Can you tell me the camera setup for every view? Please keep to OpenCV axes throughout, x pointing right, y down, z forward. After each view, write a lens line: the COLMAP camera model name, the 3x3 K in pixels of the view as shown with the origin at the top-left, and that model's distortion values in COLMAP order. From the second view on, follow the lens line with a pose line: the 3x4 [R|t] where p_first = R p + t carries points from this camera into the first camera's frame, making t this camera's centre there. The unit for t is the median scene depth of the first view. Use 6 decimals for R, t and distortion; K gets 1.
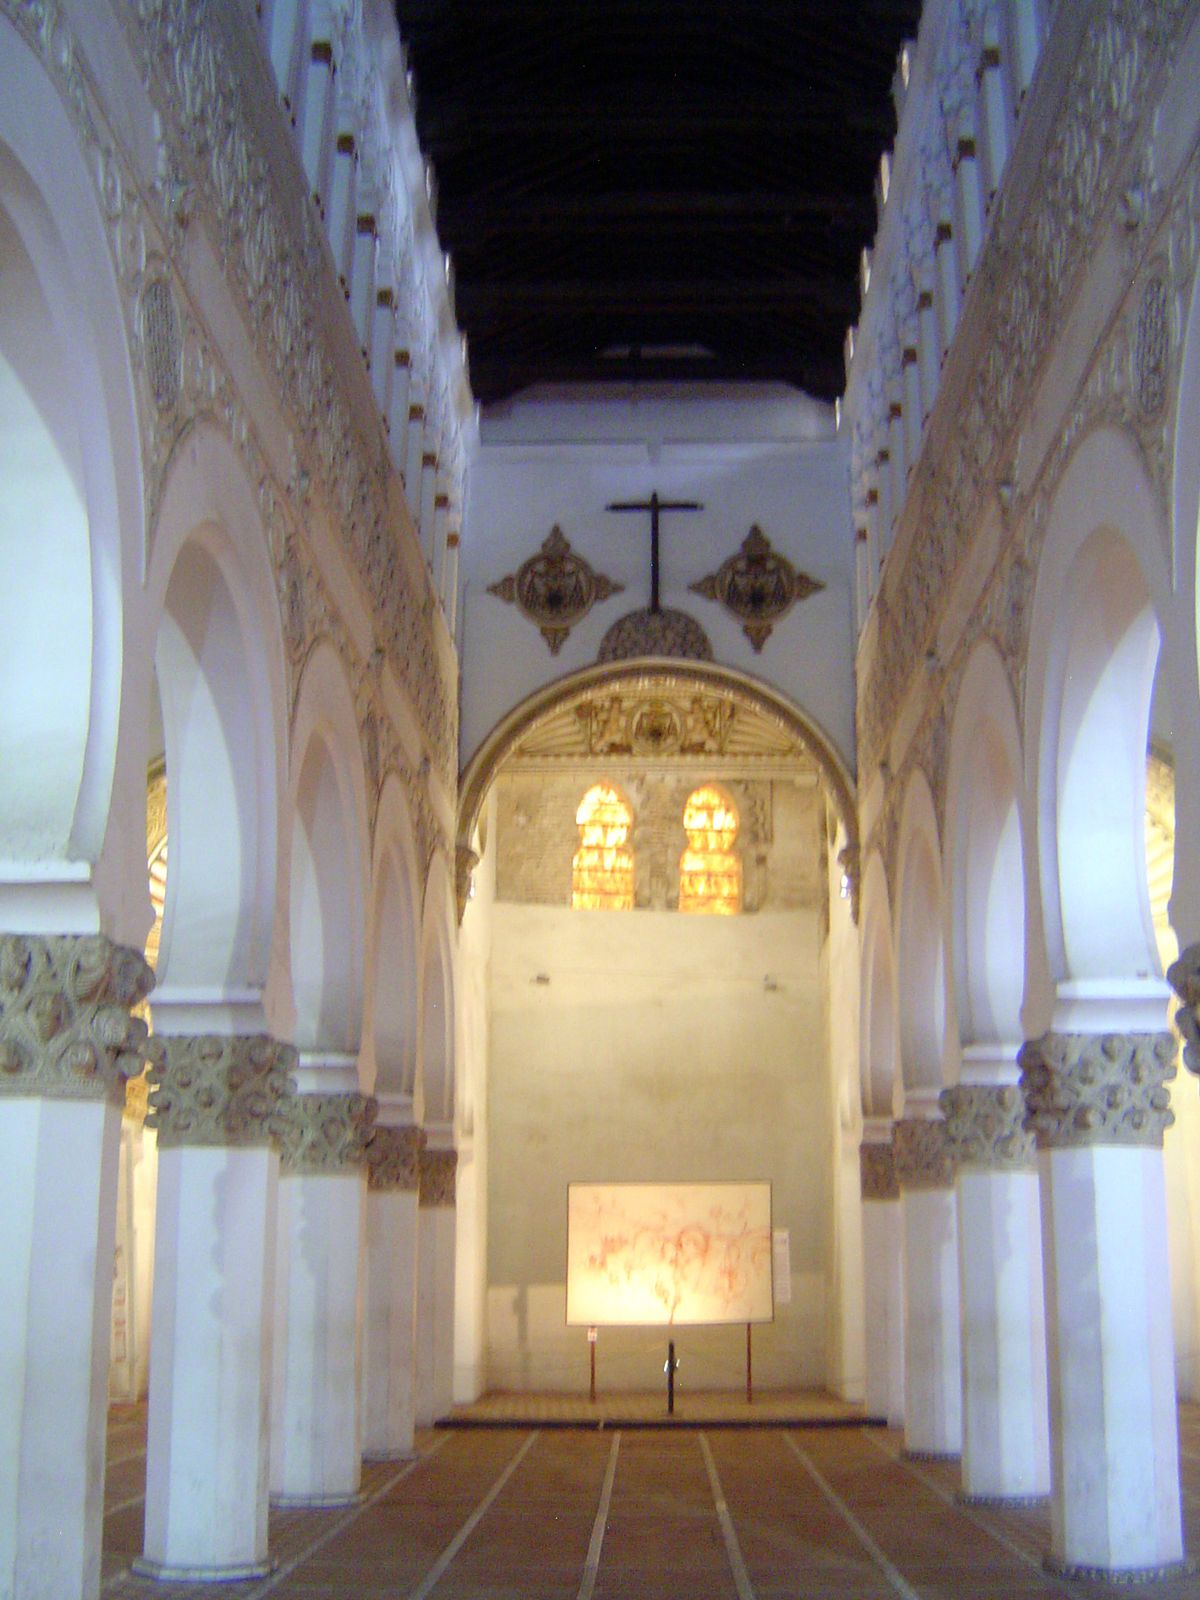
lens RADIAL K [[1840.6, 0, 600.0], [0, 1840.6, 800.0], [0, 0, 1]] dist [-0.113466, -0.034561]
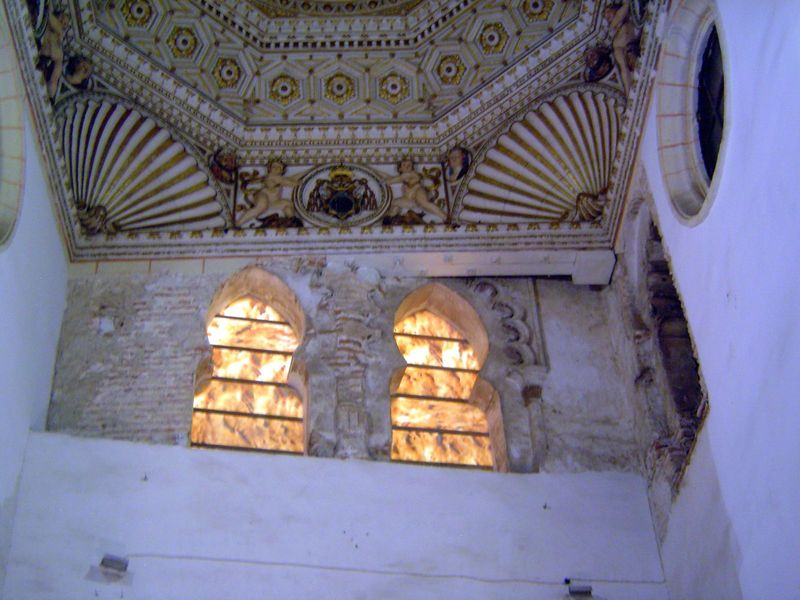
lens RADIAL K [[1191.6, 0, 400.0], [0, 1191.6, 300.0], [0, 0, 1]] dist [-0.066947, -0.156255]
pose [[0.996781, -0.005394, 0.079987, 0.017927], [0.040012, 0.898056, -0.438058, 0.165887], [-0.069470, 0.439849, 0.895381, 0.661510]]
